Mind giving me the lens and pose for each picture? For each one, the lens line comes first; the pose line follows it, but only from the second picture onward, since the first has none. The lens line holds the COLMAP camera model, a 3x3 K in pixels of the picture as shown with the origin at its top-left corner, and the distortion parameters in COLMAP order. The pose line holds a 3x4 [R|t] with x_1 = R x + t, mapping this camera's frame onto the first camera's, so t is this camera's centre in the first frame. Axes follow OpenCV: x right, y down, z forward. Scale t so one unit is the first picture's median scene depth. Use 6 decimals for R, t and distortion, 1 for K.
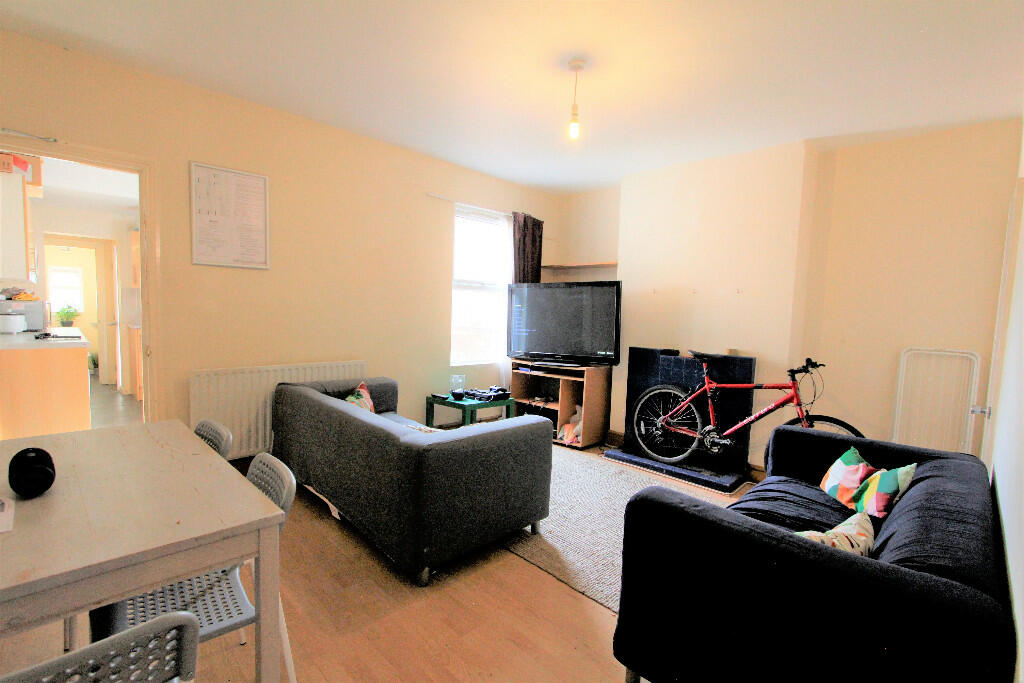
lens RADIAL K [[475.3, 0, 512.0], [0, 475.3, 341.5], [0, 0, 1]] dist [-0.000701, -0.000103]
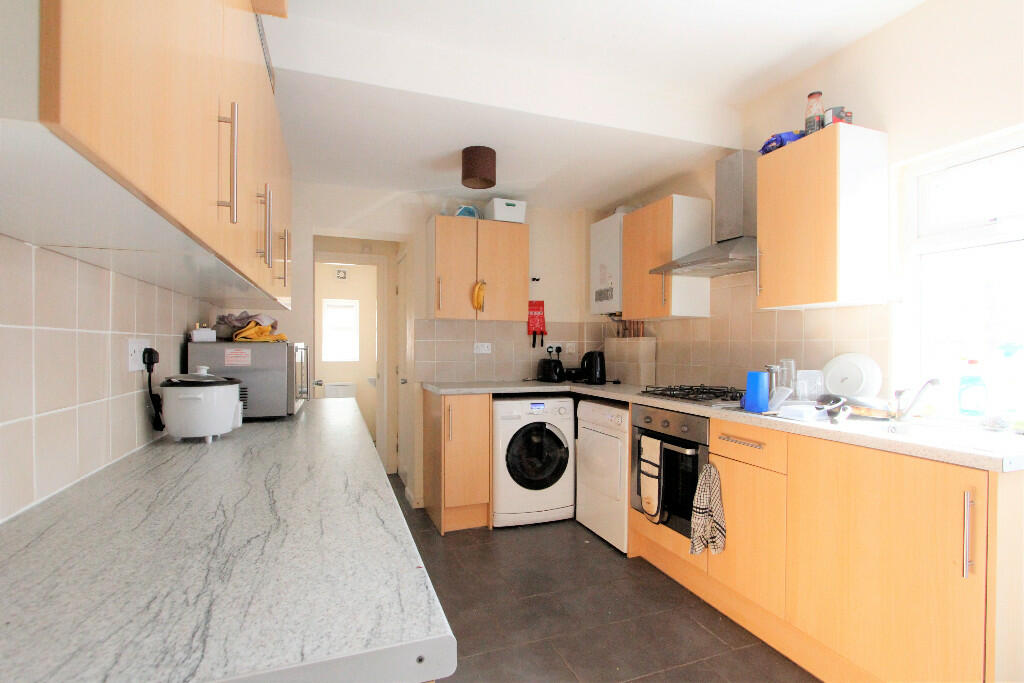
lens RADIAL K [[475.3, 0, 512.0], [0, 475.3, 341.5], [0, 0, 1]] dist [-0.000701, -0.000103]
pose [[0.916144, -0.032080, -0.399563, -0.679050], [-0.001139, 0.996580, -0.082623, -0.054969], [0.400847, 0.076150, 0.912975, 0.733794]]
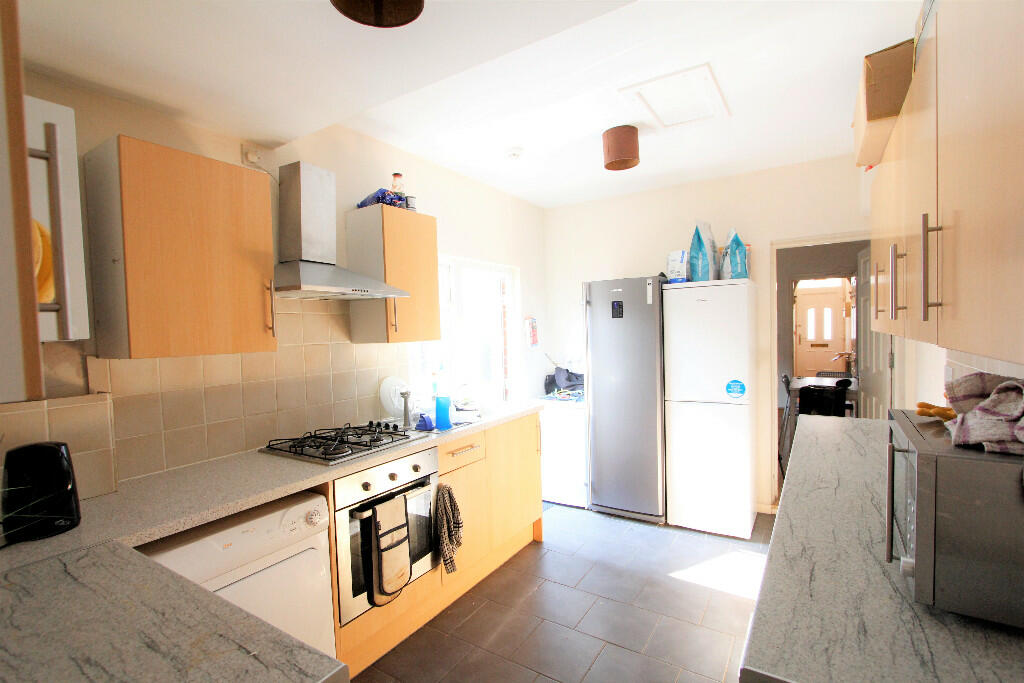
lens RADIAL K [[475.3, 0, 512.0], [0, 475.3, 341.5], [0, 0, 1]] dist [-0.000701, -0.000103]
pose [[-0.213313, -0.053403, 0.975523, -1.567080], [0.092560, 0.992909, 0.074595, -0.233789], [-0.972589, 0.106206, -0.206857, 1.632143]]
